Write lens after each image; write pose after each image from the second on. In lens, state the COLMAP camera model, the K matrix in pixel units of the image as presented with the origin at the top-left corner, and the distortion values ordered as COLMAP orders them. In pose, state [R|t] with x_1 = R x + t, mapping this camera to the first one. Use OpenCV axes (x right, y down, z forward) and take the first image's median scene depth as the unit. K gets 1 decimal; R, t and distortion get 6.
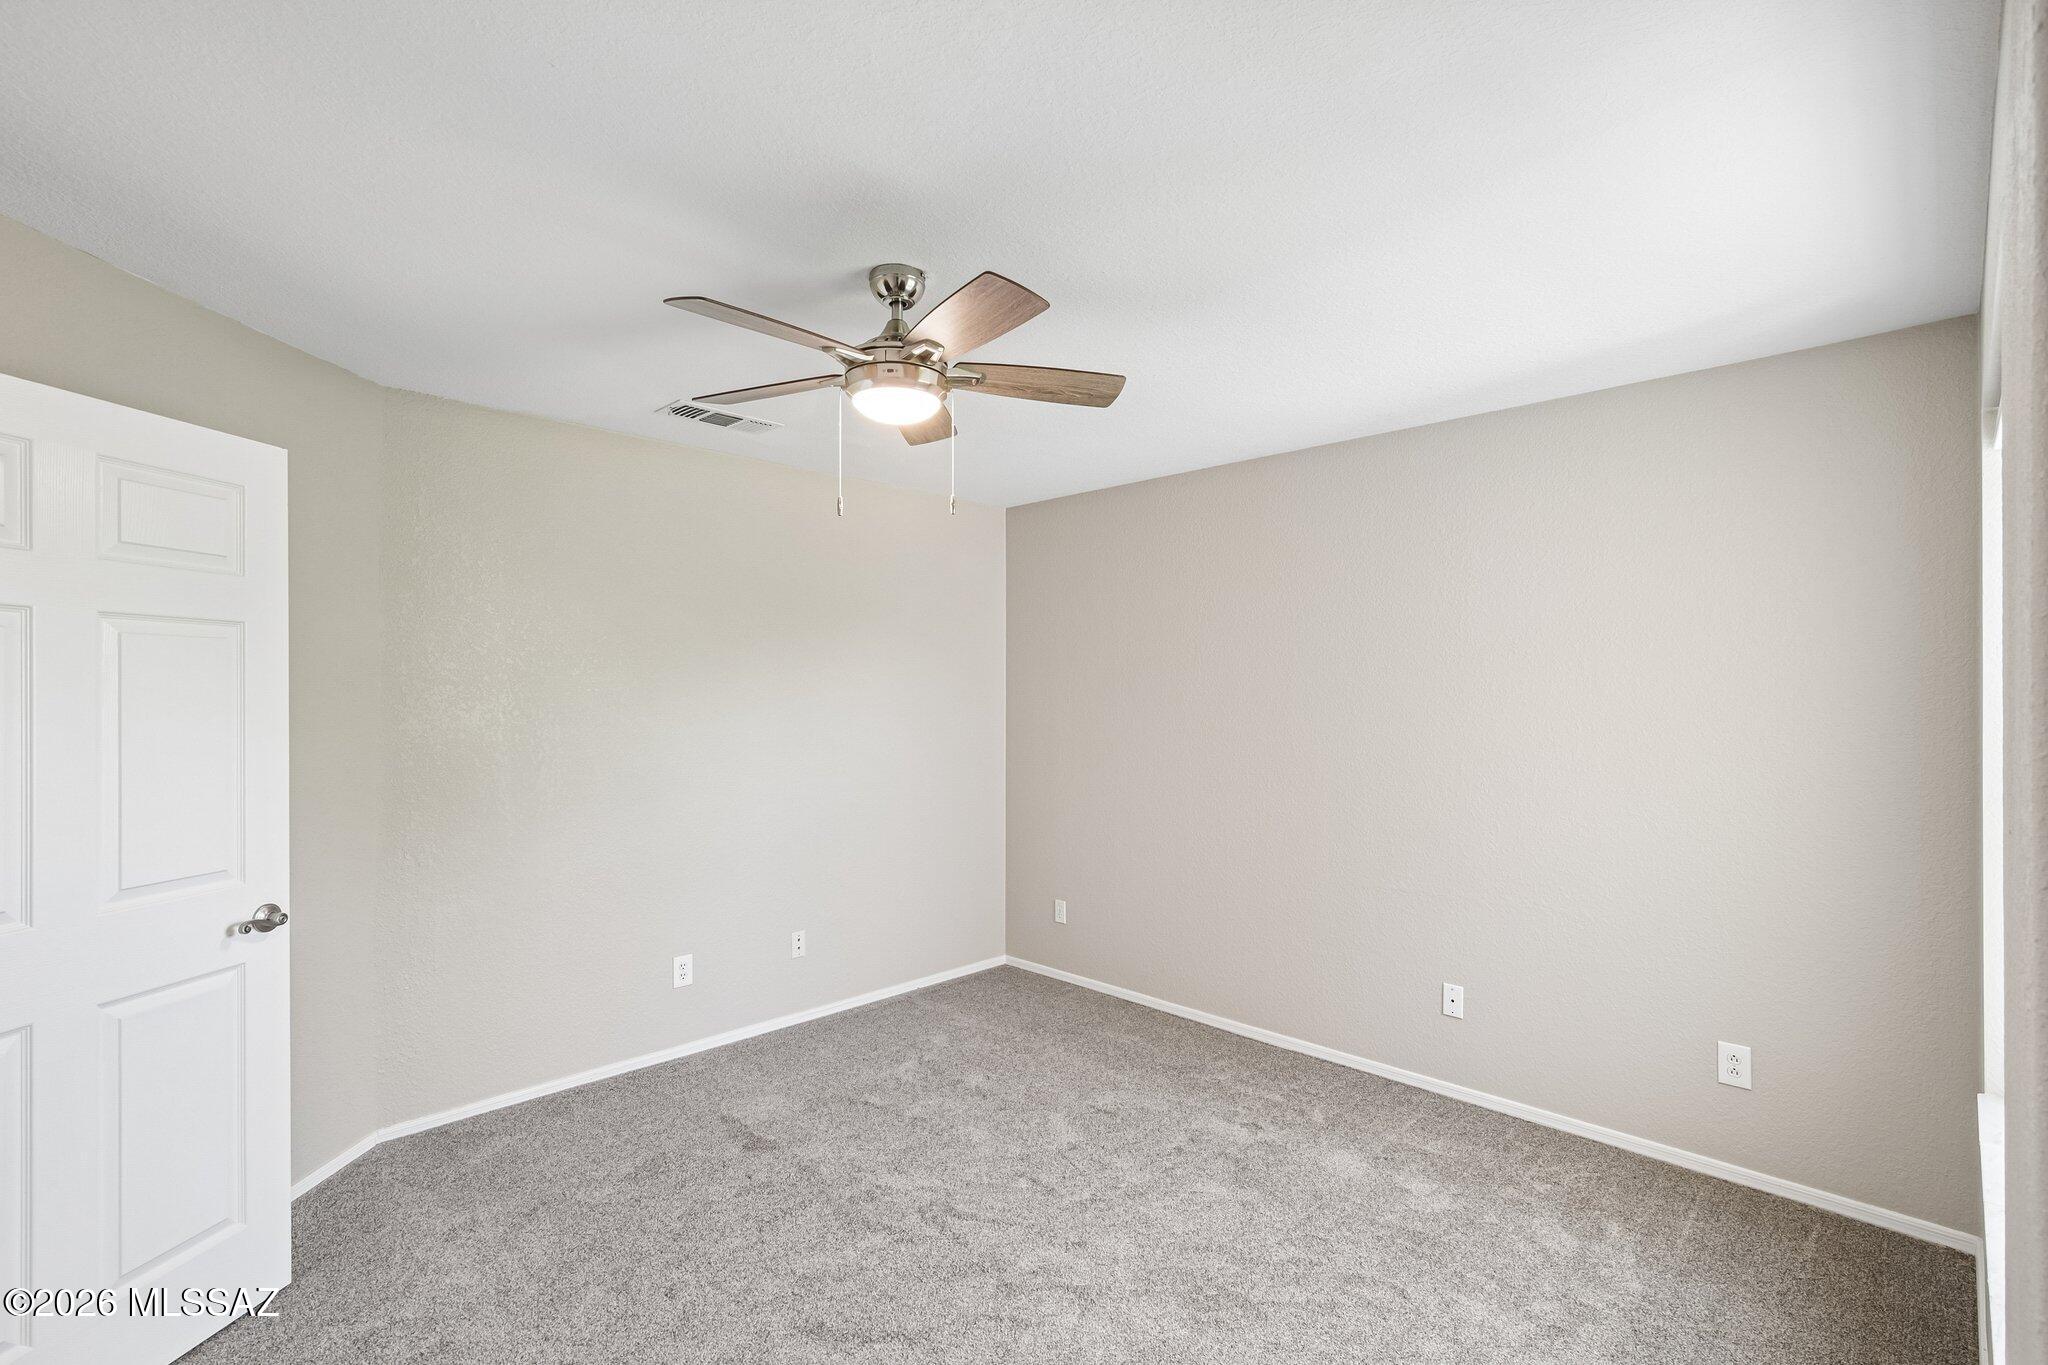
lens RADIAL K [[927.3, 0, 1031.6], [0, 927.3, 691.0], [0, 0, 1]] dist [0.004628, 0.000534]
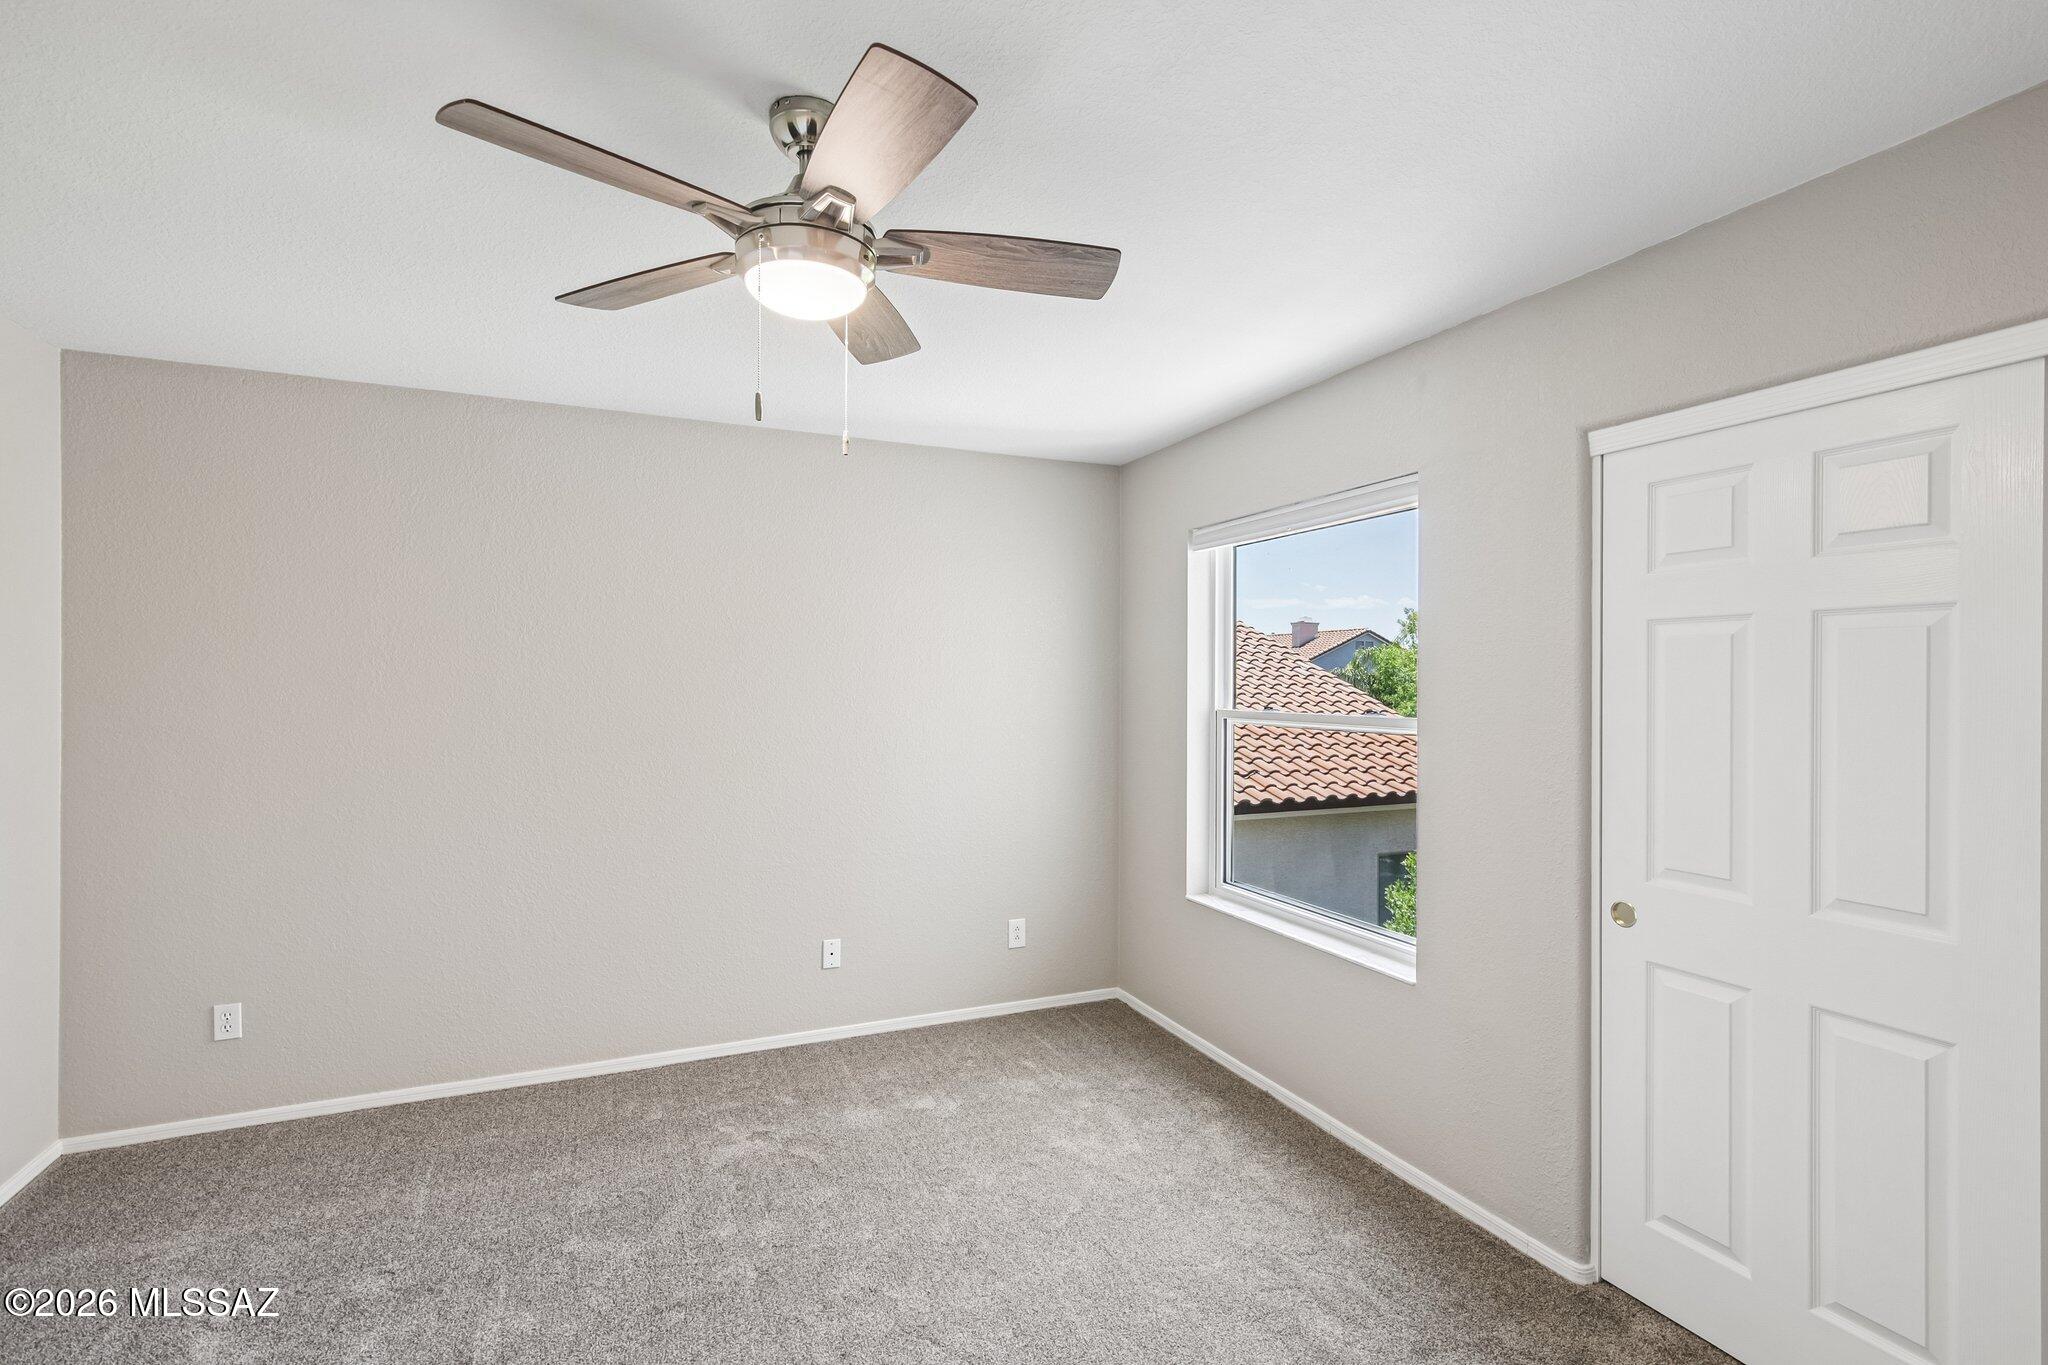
lens RADIAL K [[927.3, 0, 1027.2], [0, 927.3, 672.6], [0, 0, 1]] dist [0.004628, 0.000534]
pose [[0.375959, 0.011879, 0.926560, -0.500049], [-0.006412, 0.999927, -0.010218, 0.002633], [-0.926614, -0.002100, 0.376007, 0.356084]]
